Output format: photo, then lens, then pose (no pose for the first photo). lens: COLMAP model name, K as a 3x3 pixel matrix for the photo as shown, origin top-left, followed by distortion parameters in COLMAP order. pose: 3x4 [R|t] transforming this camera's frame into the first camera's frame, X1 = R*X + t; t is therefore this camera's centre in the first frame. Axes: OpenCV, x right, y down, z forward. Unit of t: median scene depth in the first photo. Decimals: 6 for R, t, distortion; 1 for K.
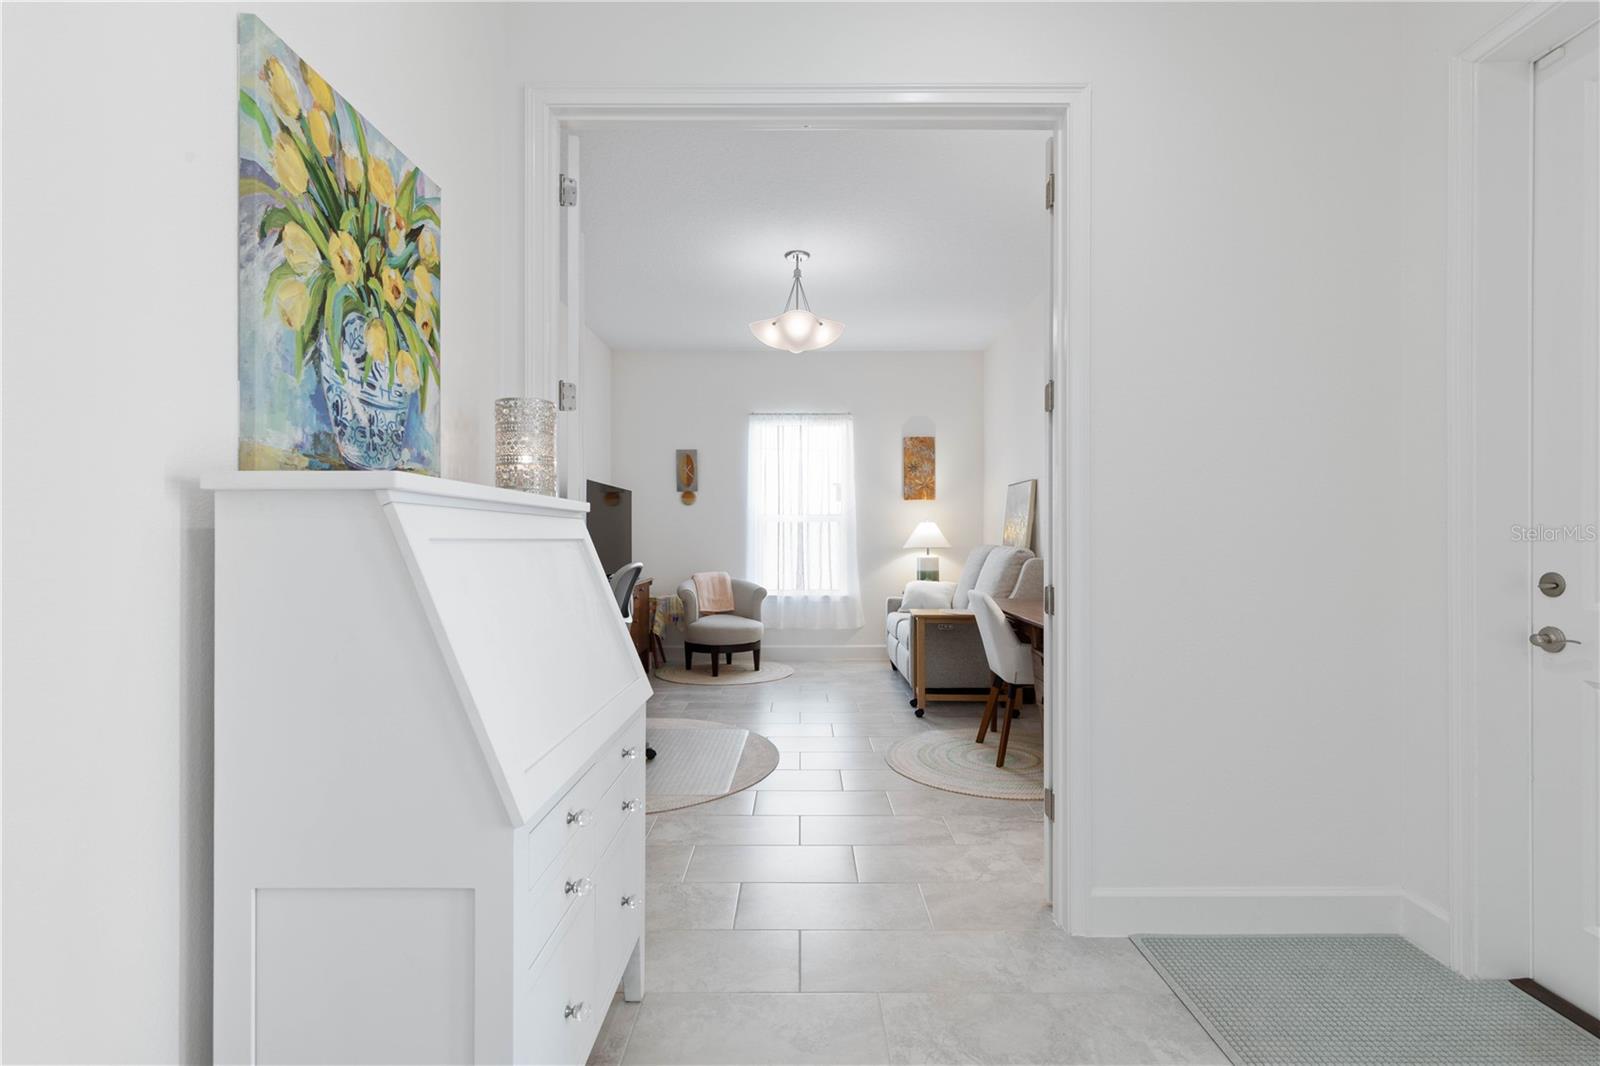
lens RADIAL K [[739.7, 0, 797.9], [0, 739.7, 538.8], [0, 0, 1]] dist [0.018864, -0.000508]
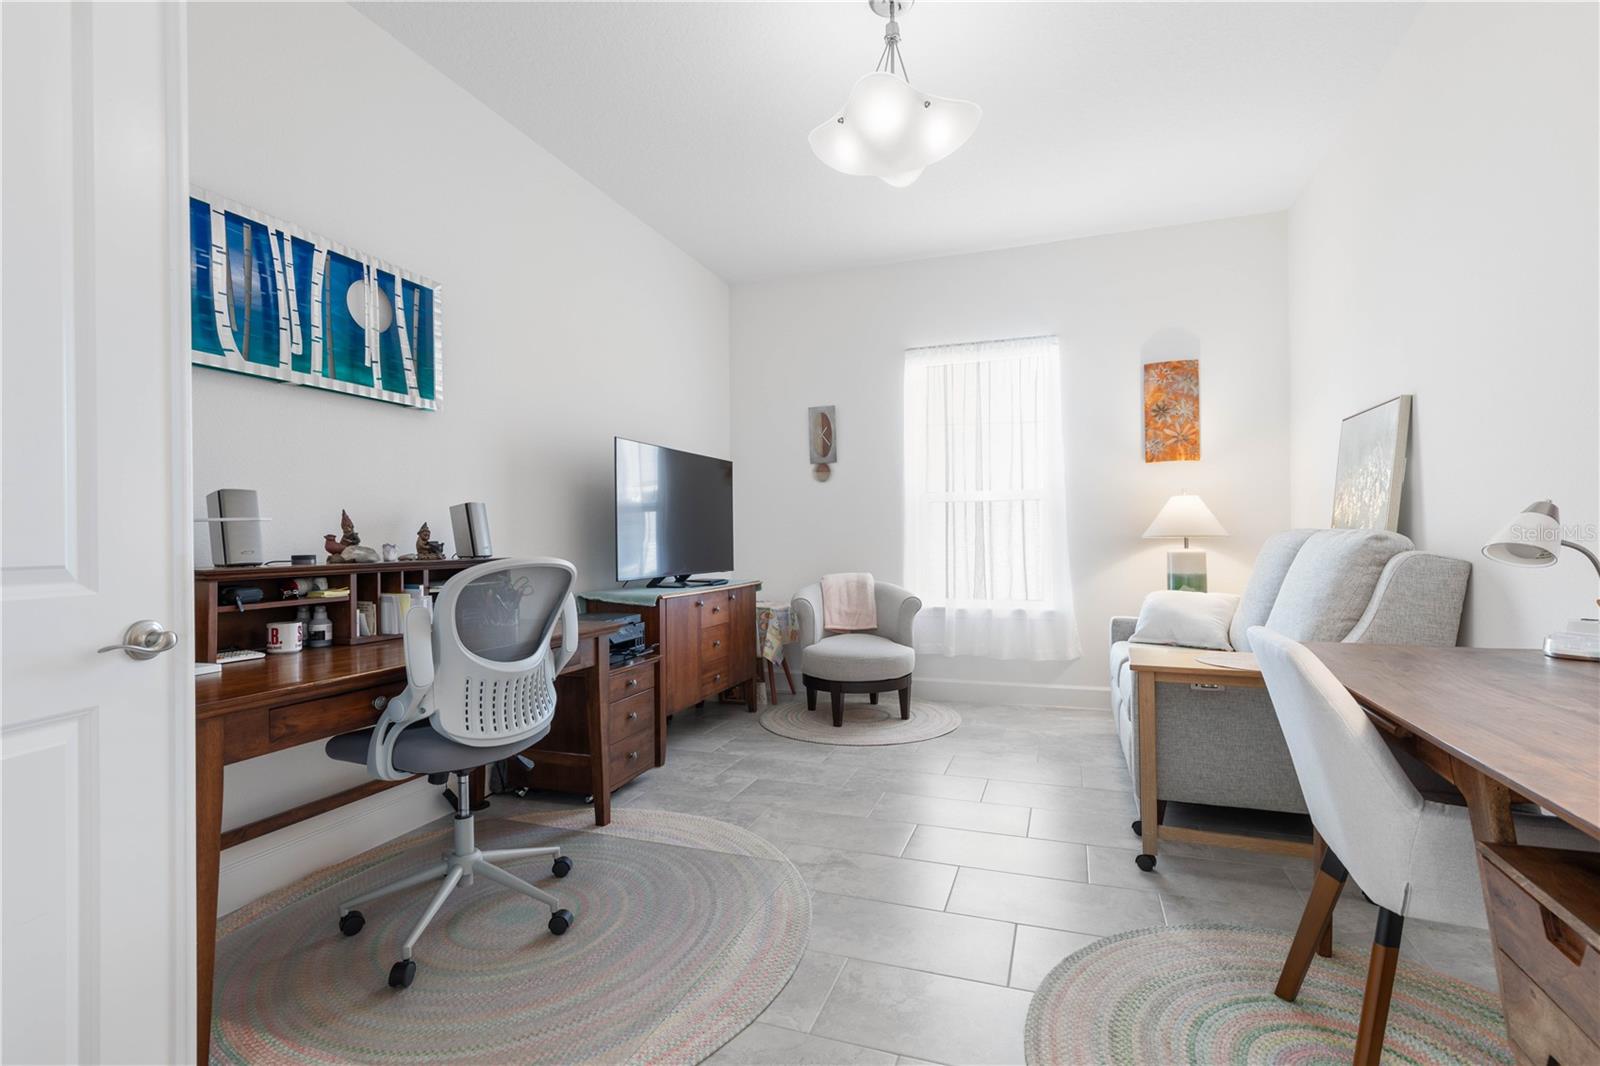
lens RADIAL K [[739.7, 0, 810.9], [0, 739.7, 533.7], [0, 0, 1]] dist [0.018864, -0.000508]
pose [[0.946502, -0.009772, -0.322549, 0.080819], [0.007894, 0.999943, -0.007132, 0.011807], [0.322600, 0.004205, 0.946526, 0.318419]]
